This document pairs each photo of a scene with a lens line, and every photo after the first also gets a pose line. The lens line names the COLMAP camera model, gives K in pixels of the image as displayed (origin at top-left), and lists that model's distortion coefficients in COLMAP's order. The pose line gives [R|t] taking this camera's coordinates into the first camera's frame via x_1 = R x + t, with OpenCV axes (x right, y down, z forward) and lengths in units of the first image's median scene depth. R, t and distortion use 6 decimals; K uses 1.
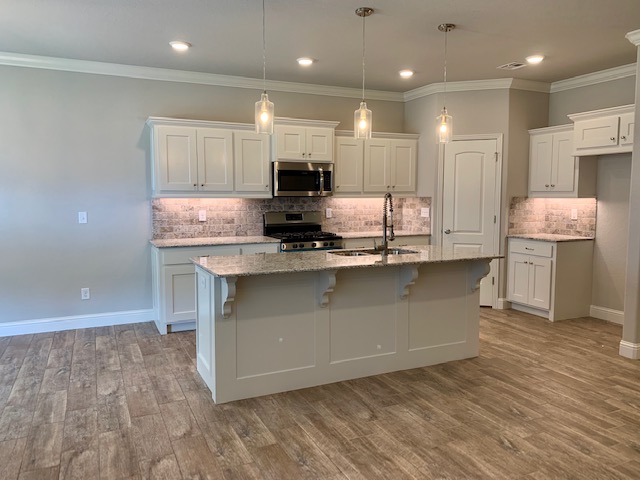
lens RADIAL K [[502.4, 0, 320.8], [0, 502.4, 237.7], [0, 0, 1]] dist [0.060005, -0.050743]
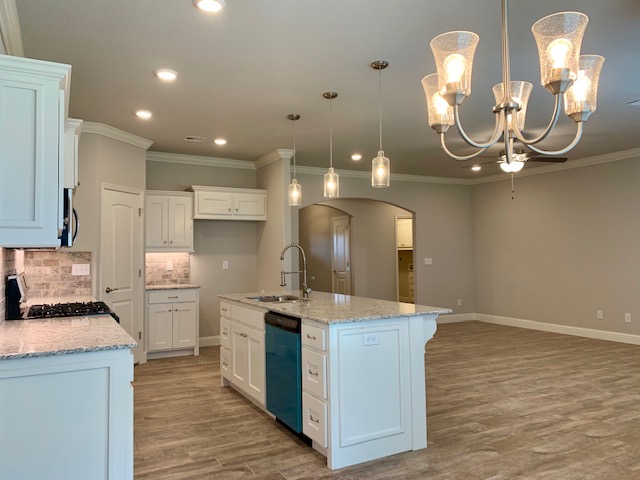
lens RADIAL K [[502.4, 0, 323.8], [0, 502.4, 238.1], [0, 0, 1]] dist [0.060005, -0.050743]
pose [[-0.086089, 0.033262, 0.995732, -0.785208], [0.096125, 0.995057, -0.024929, -0.051518], [-0.991639, 0.093568, -0.088860, 0.813871]]
